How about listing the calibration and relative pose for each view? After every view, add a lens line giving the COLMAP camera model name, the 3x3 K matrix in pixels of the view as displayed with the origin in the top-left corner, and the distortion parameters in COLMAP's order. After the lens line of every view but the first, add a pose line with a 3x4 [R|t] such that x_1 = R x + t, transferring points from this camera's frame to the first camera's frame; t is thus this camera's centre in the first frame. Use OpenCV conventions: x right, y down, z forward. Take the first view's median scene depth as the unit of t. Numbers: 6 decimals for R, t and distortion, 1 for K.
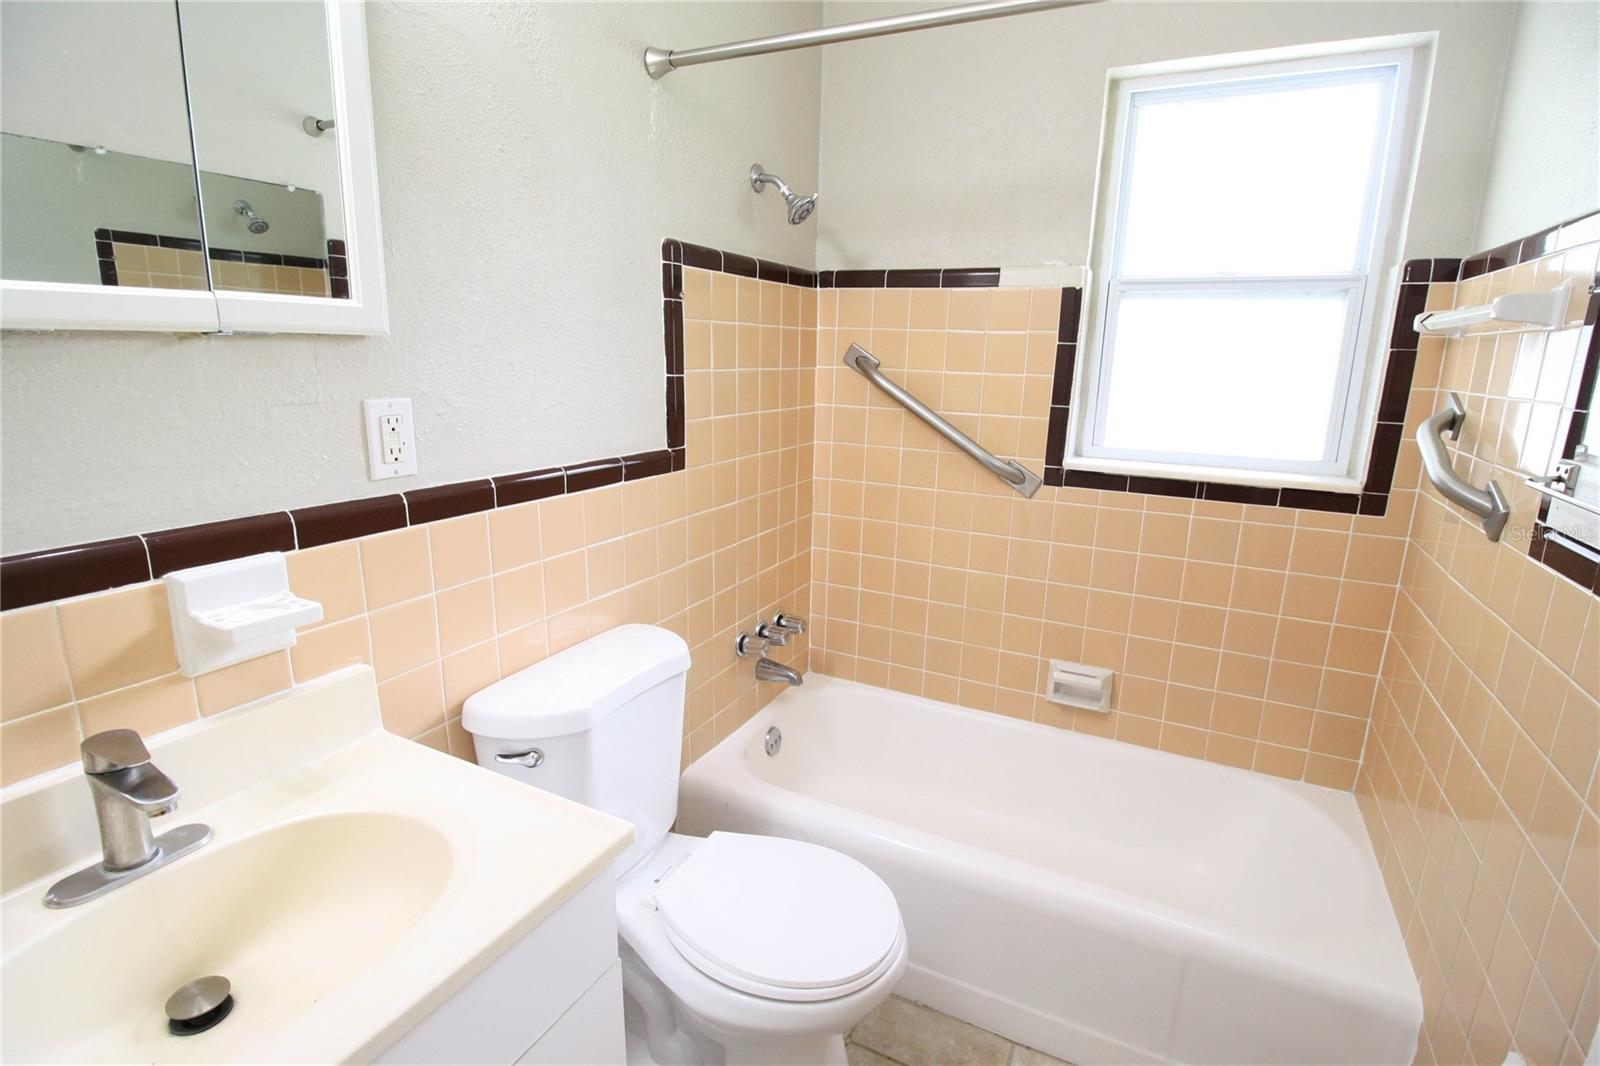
lens RADIAL K [[759.8, 0, 816.3], [0, 759.8, 528.0], [0, 0, 1]] dist [0.003600, -0.017102]
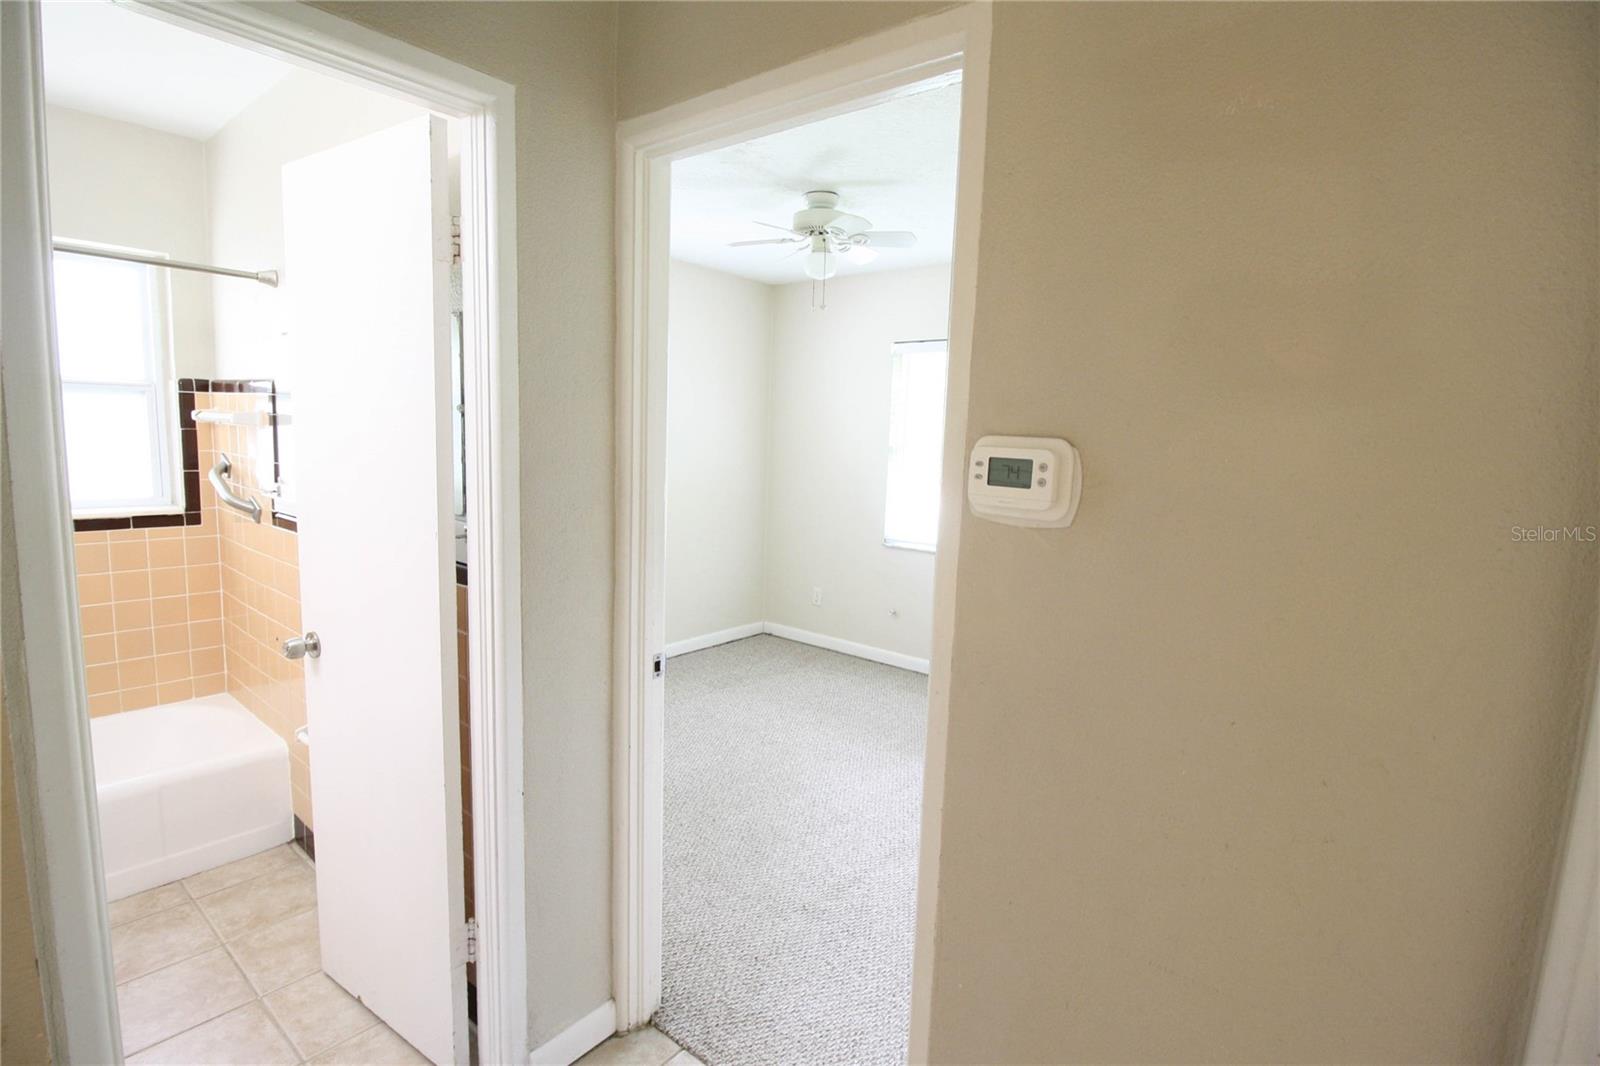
lens RADIAL K [[783.8, 0, 820.5], [0, 783.8, 532.0], [0, 0, 1]] dist [0.004884, -0.017082]
pose [[0.224786, -0.143136, 0.963838, -0.712009], [0.182322, 0.977861, 0.102698, 0.083451], [-0.957199, 0.152643, 0.245906, -0.859075]]
